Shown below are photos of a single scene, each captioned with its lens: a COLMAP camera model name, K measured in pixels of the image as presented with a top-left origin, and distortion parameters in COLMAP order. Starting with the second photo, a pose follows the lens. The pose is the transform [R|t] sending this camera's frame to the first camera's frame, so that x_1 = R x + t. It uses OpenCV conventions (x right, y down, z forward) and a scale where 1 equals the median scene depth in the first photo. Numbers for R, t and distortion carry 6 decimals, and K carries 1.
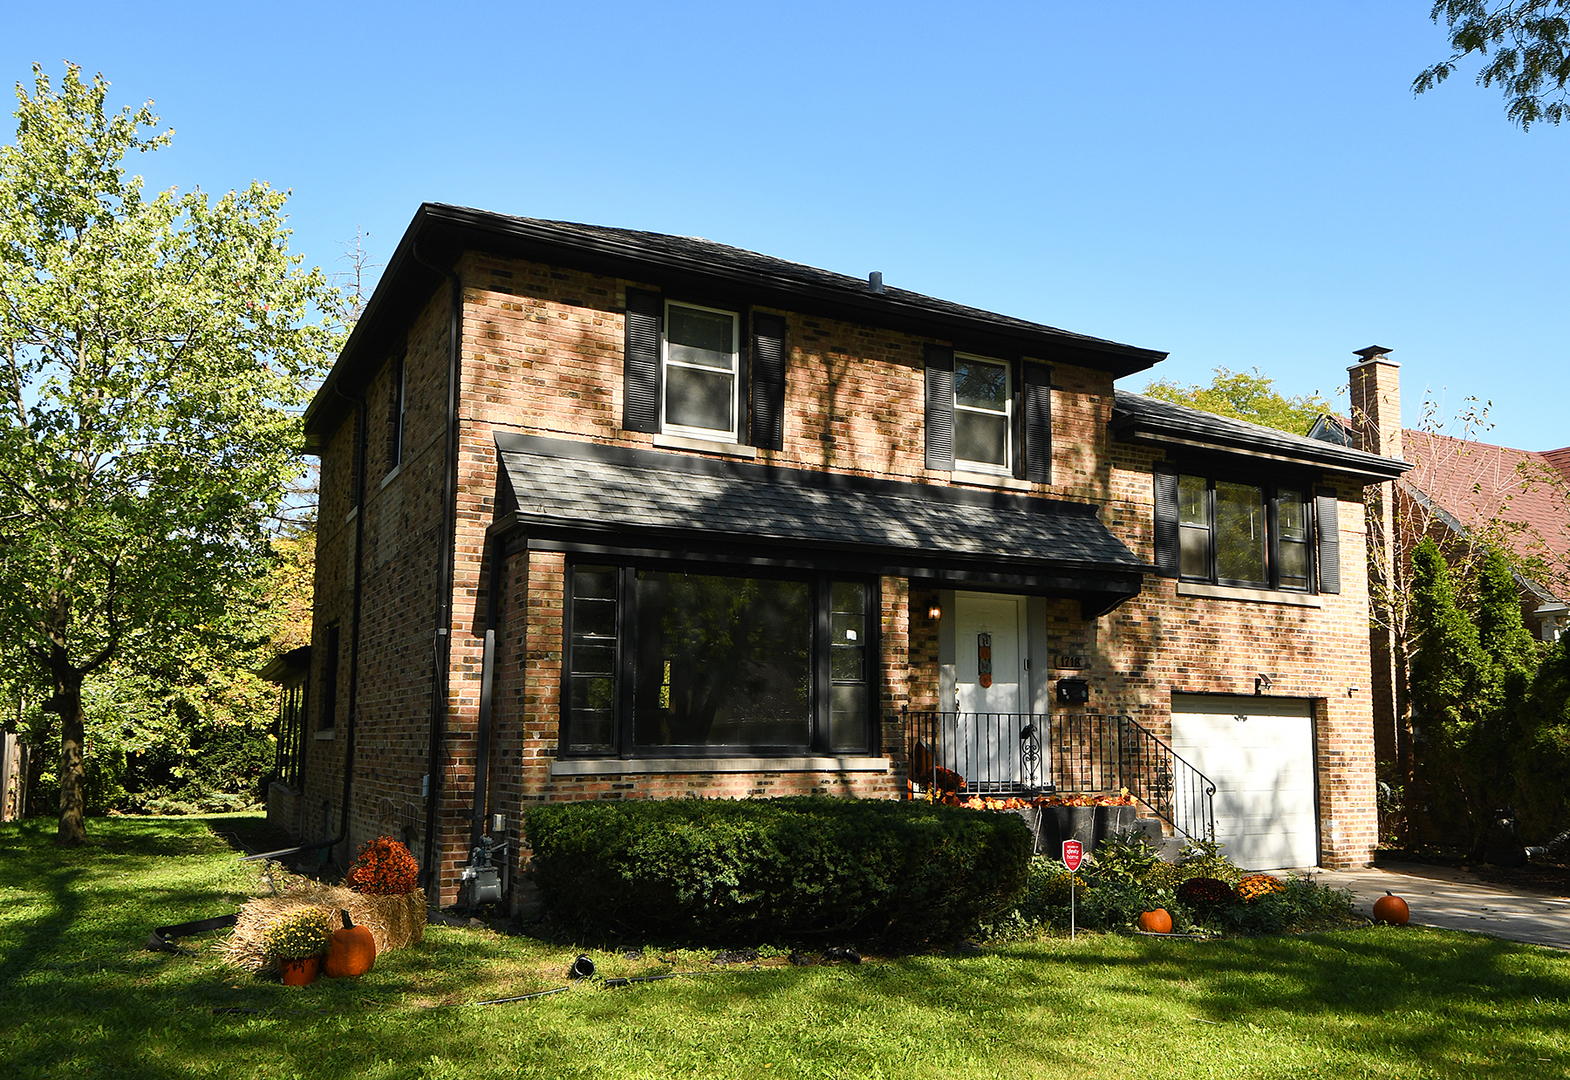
lens RADIAL K [[1237.6, 0, 860.1], [0, 1237.6, 575.4], [0, 0, 1]] dist [0.006785, 0.004616]
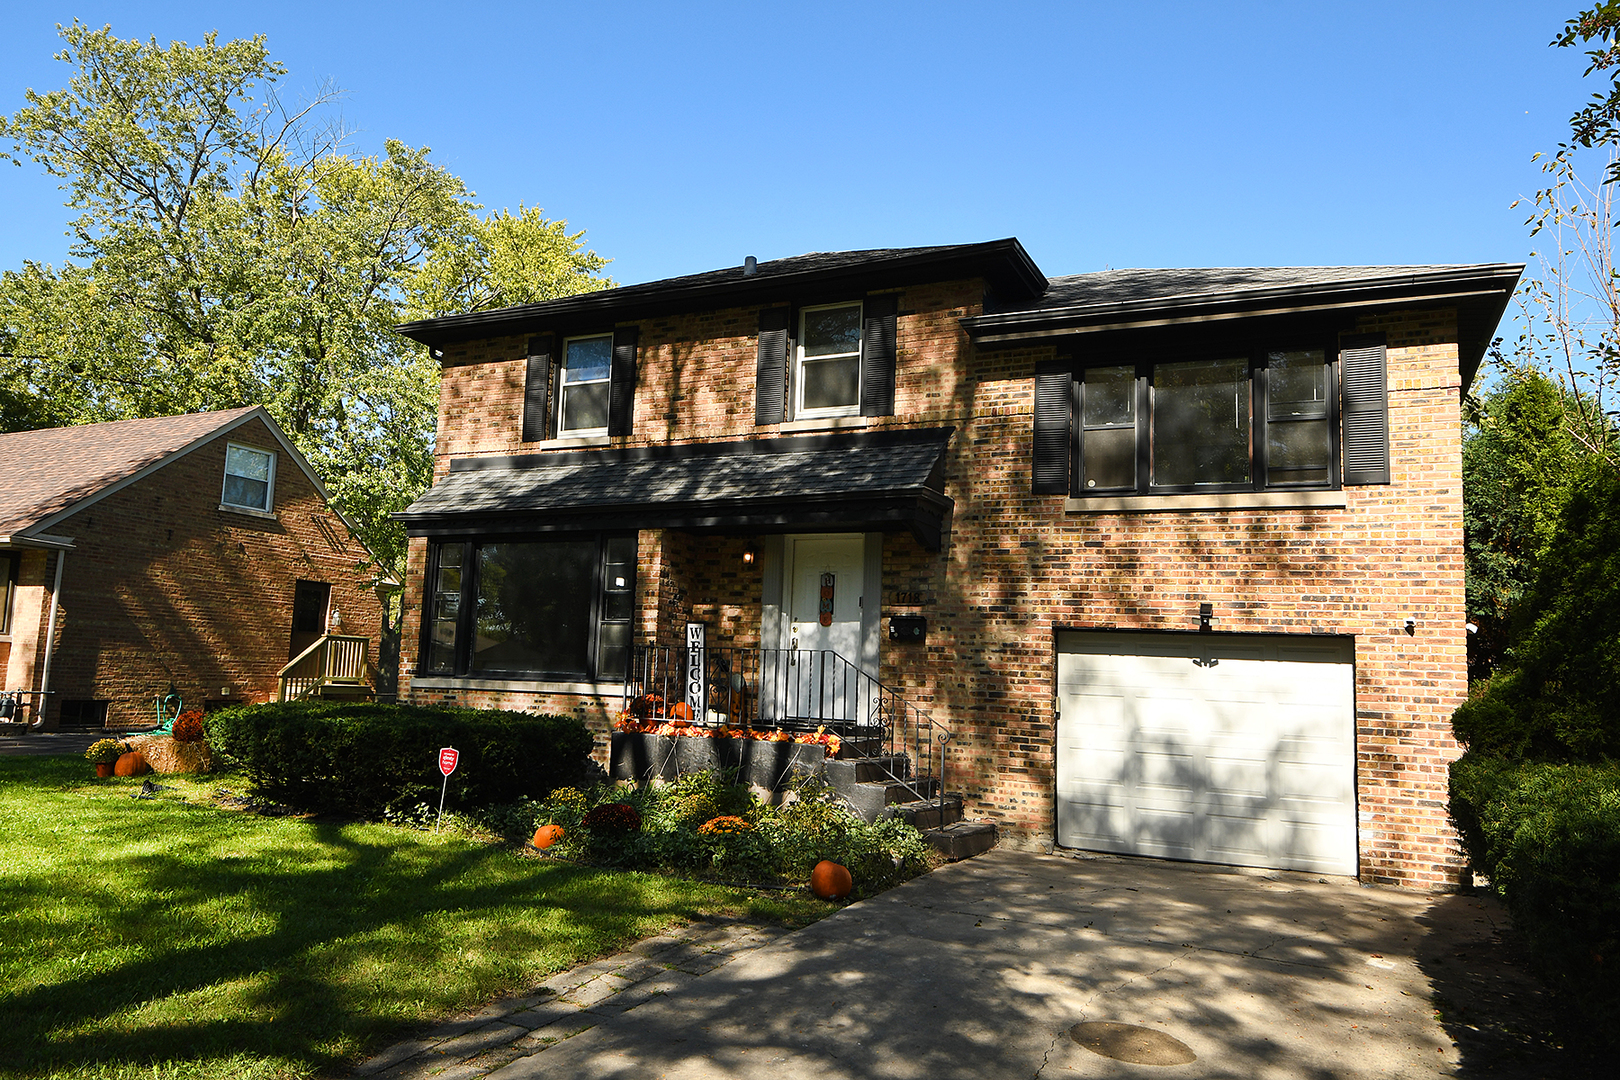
lens RADIAL K [[1100.6, 0, 811.1], [0, 1100.6, 531.7], [0, 0, 1]] dist [0.003652, 0.002309]
pose [[0.581484, -0.090643, -0.808493, 0.825015], [0.071455, 0.995624, -0.060231, 0.066064], [0.810414, -0.022747, 0.585416, 0.456231]]
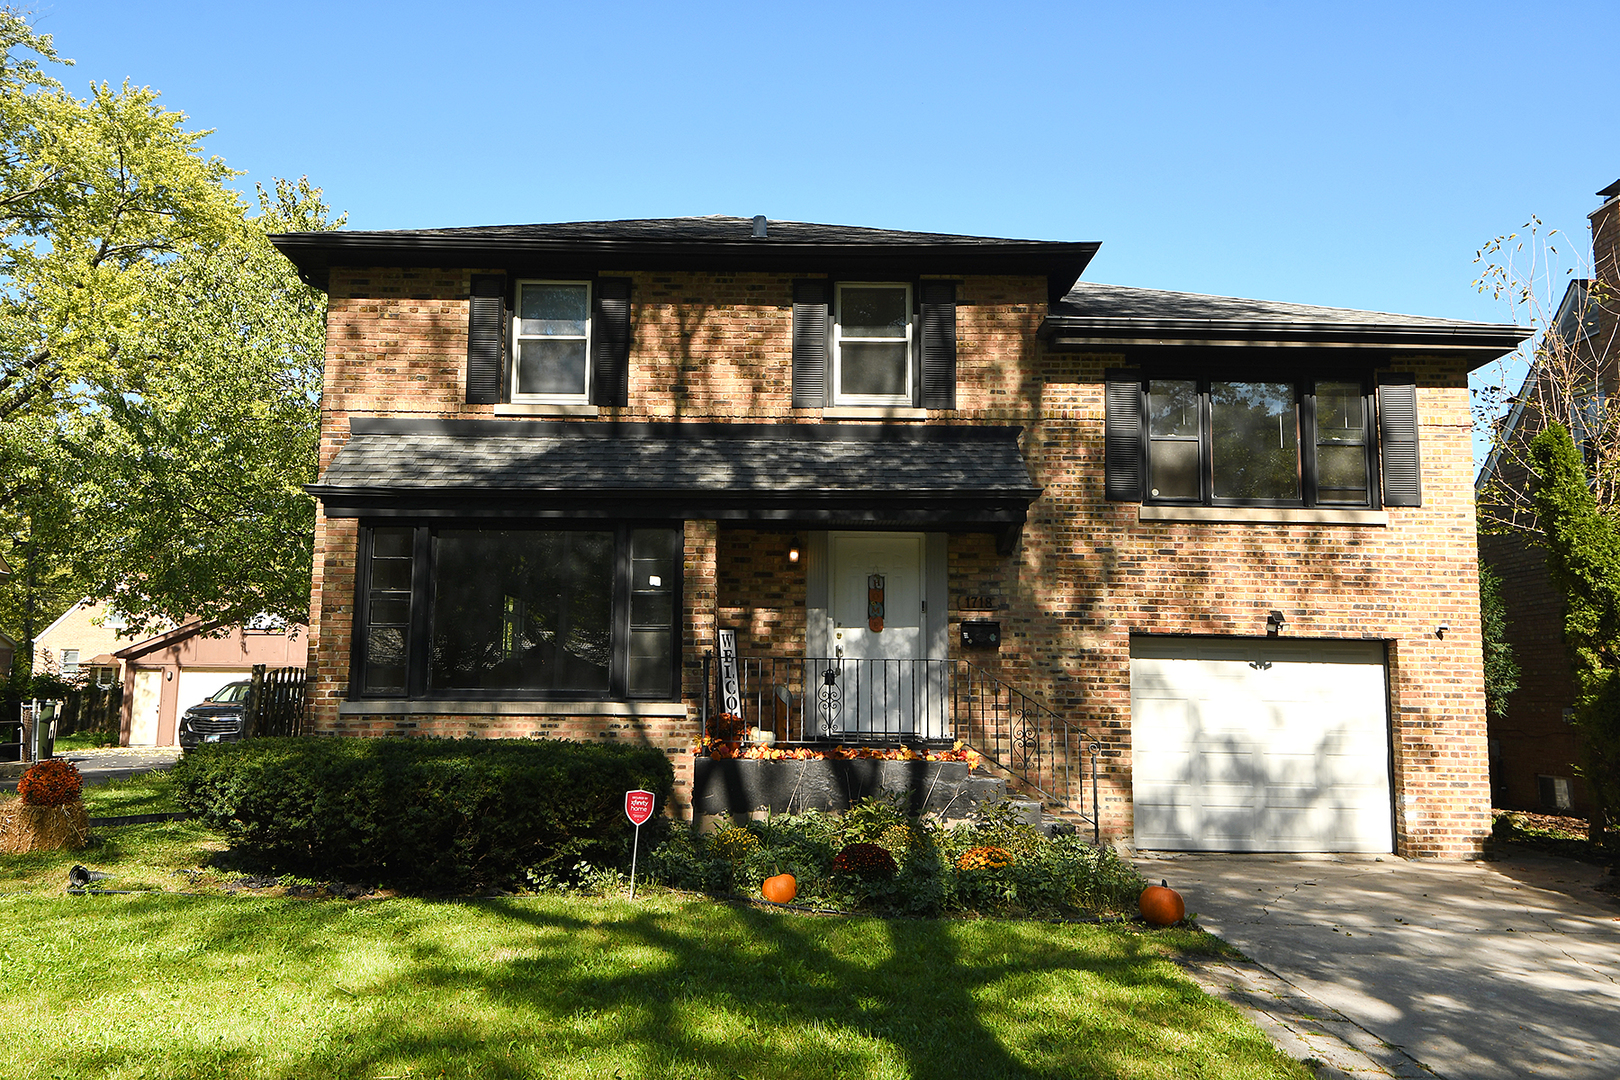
lens RADIAL K [[1144.1, 0, 810.0], [0, 1144.1, 540.0], [0, 0, 1]] dist [0.011845, -0.003461]
pose [[0.872777, -0.057389, -0.484733, 0.477686], [0.055430, 0.998293, -0.018387, 0.033477], [0.484961, -0.010821, 0.874469, 0.213525]]
